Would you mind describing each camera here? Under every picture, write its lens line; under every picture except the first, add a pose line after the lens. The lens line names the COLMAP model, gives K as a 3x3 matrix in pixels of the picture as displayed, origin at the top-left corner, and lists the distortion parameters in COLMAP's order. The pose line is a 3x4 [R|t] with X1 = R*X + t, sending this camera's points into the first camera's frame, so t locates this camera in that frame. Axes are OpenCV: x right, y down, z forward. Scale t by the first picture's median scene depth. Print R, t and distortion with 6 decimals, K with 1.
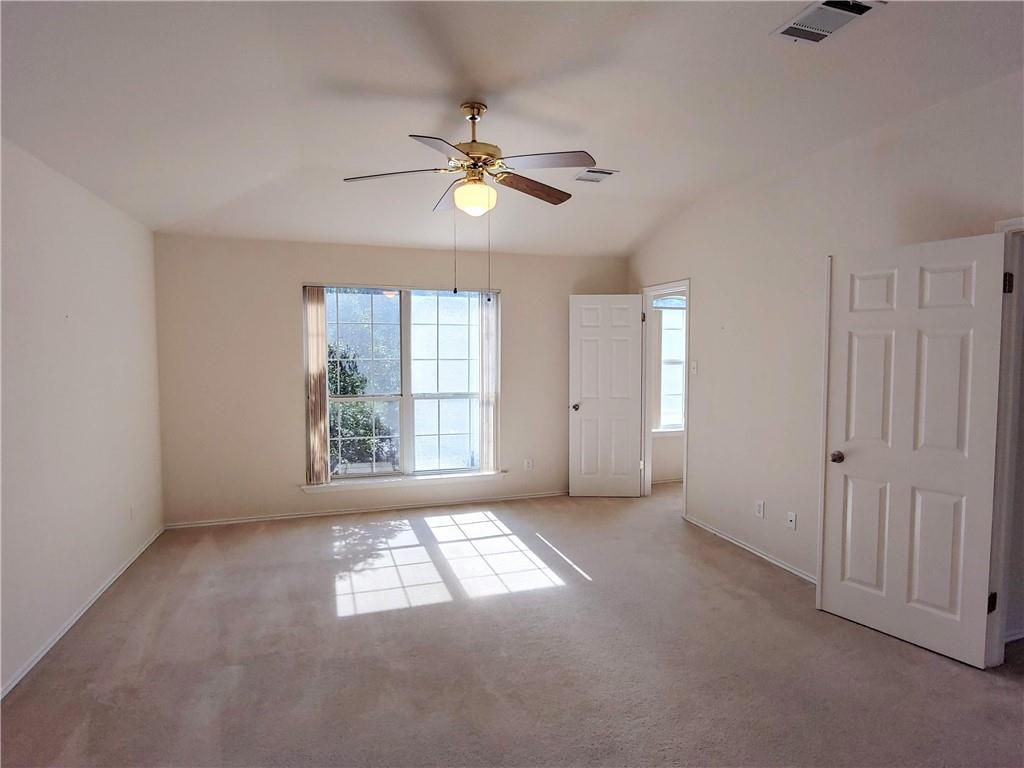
lens RADIAL K [[555.2, 0, 518.9], [0, 555.2, 382.1], [0, 0, 1]] dist [-0.016208, 0.000892]
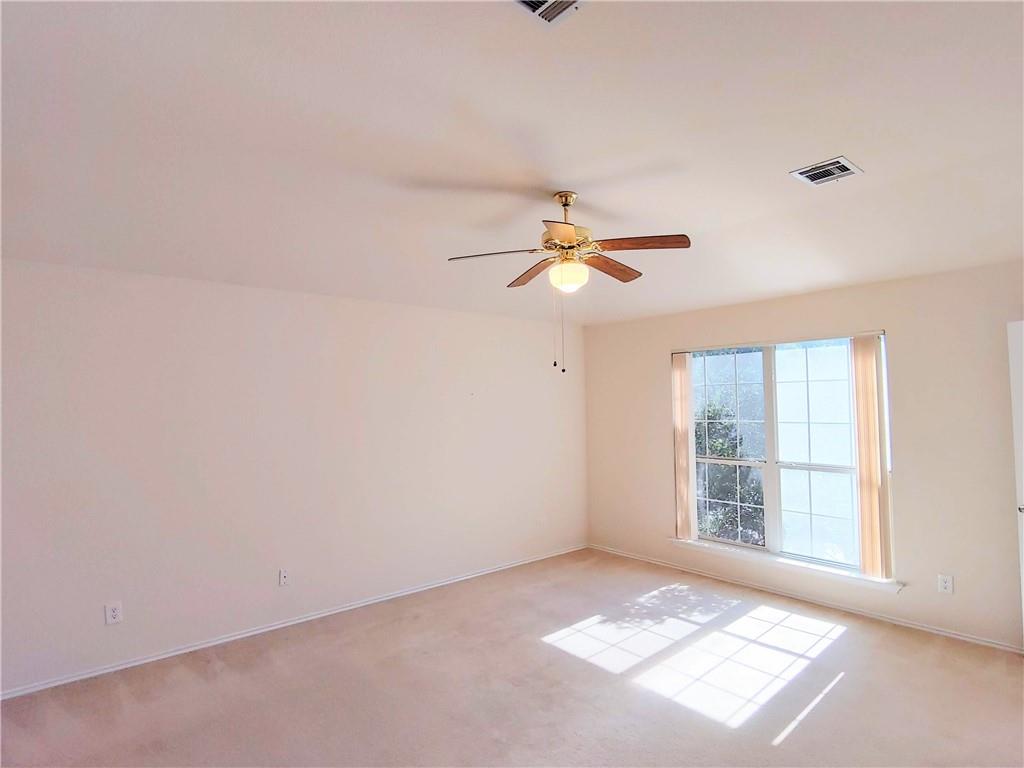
lens RADIAL K [[555.2, 0, 518.9], [0, 555.2, 382.1], [0, 0, 1]] dist [-0.016208, 0.000892]
pose [[0.378798, -0.041324, -0.924556, 0.509660], [-0.044547, 0.997031, -0.062814, -0.033383], [0.924407, 0.064980, 0.375832, 0.307329]]
